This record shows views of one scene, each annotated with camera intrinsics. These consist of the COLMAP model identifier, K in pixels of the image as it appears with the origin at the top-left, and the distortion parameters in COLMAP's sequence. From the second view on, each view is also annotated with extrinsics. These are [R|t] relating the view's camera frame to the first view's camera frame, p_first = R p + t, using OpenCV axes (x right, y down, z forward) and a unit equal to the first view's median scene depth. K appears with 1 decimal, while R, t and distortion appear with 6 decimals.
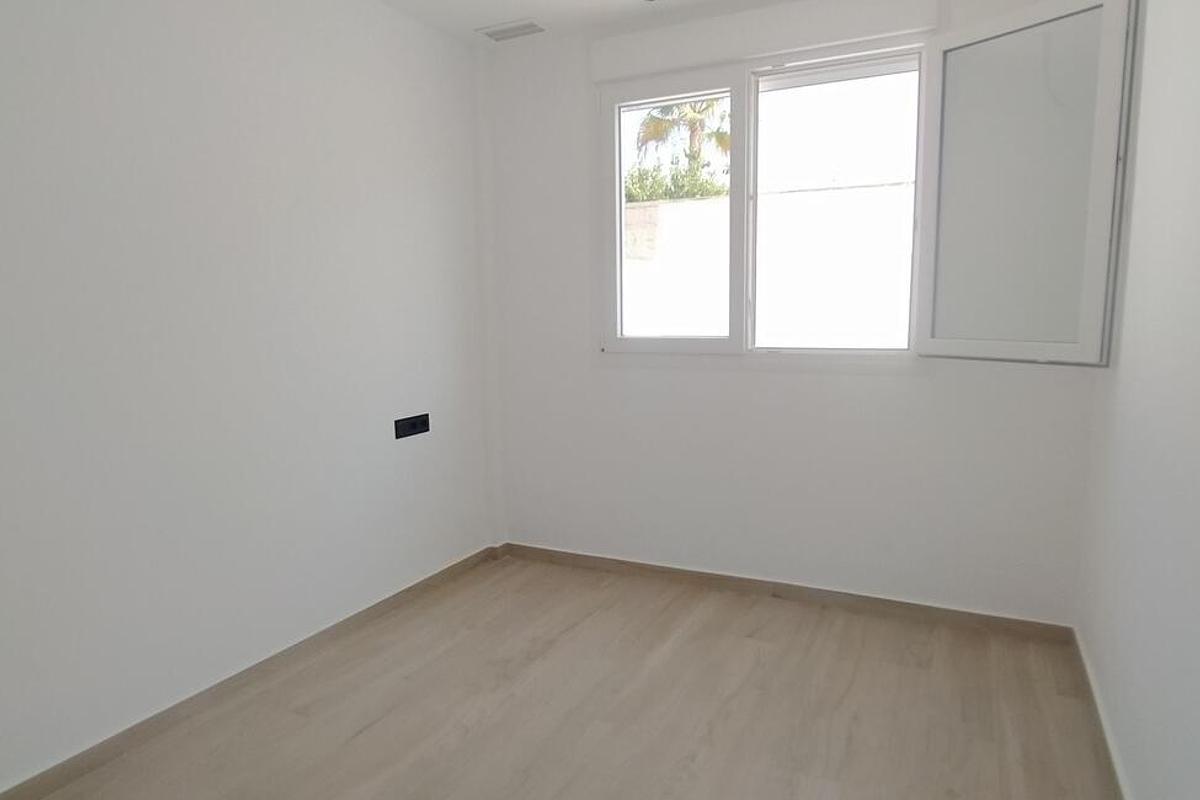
lens RADIAL K [[737.9, 0, 600.2], [0, 737.9, 408.5], [0, 0, 1]] dist [-0.037361, 0.020123]
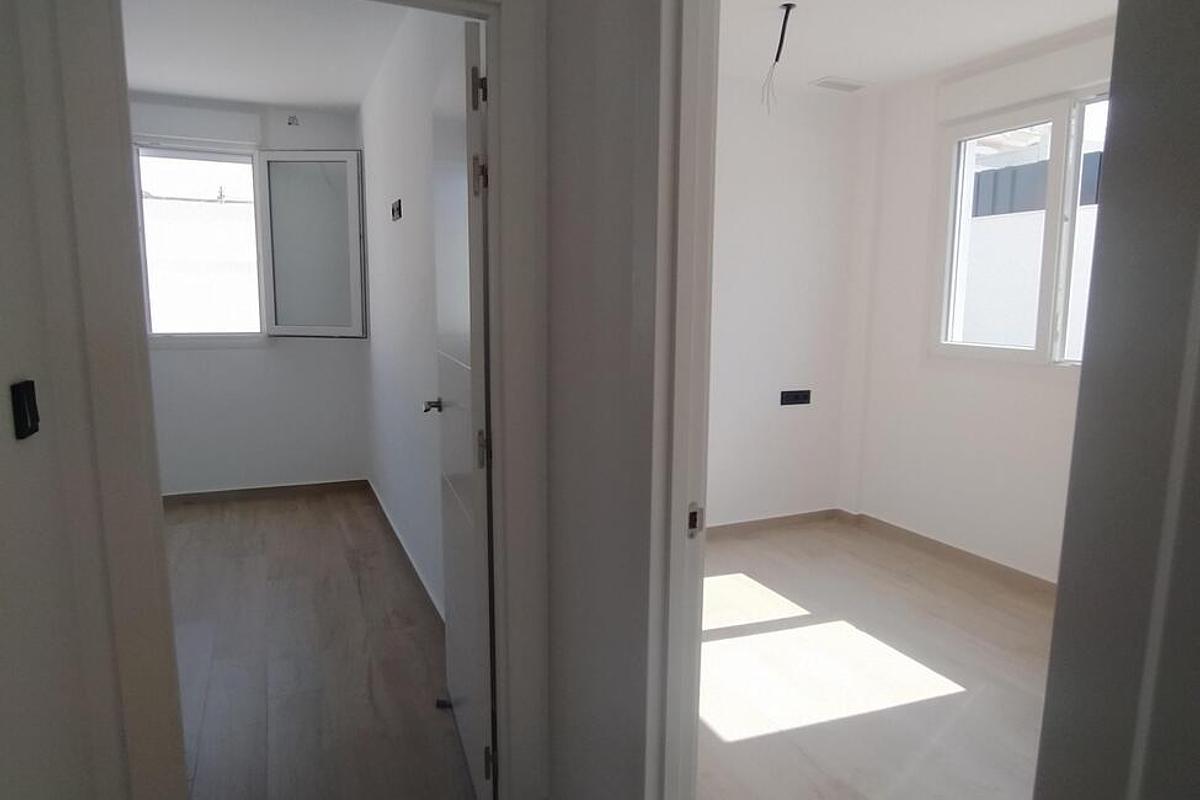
lens RADIAL K [[749.5, 0, 616.6], [0, 749.5, 409.3], [0, 0, 1]] dist [-0.033512, 0.023669]
pose [[0.620686, -0.093740, 0.778435, -0.403456], [0.087985, 0.994884, 0.049651, 0.078298], [-0.779107, 0.037673, 0.625758, -0.664404]]
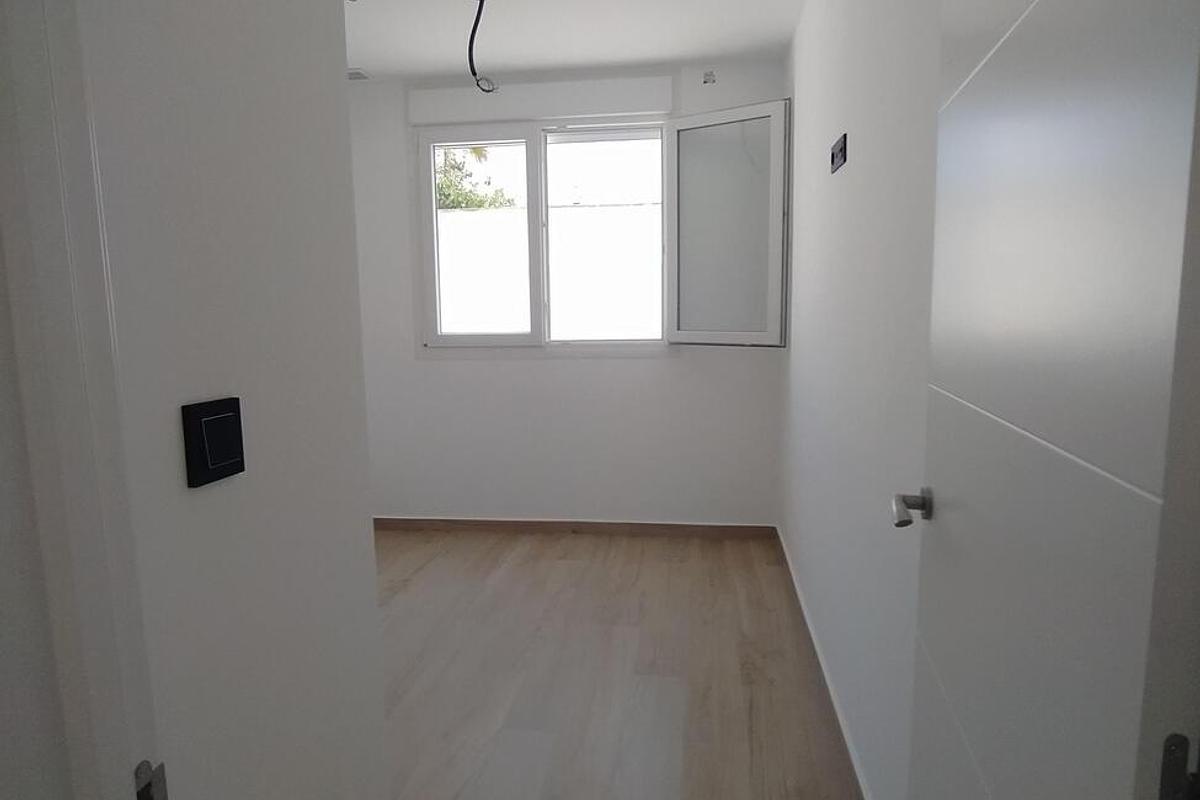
lens RADIAL K [[737.9, 0, 600.2], [0, 737.9, 408.5], [0, 0, 1]] dist [-0.037361, 0.020123]
pose [[0.945535, -0.045555, 0.322317, -0.143558], [0.046283, 0.998914, 0.005408, 0.036838], [-0.322213, 0.009804, 0.946616, -0.276082]]
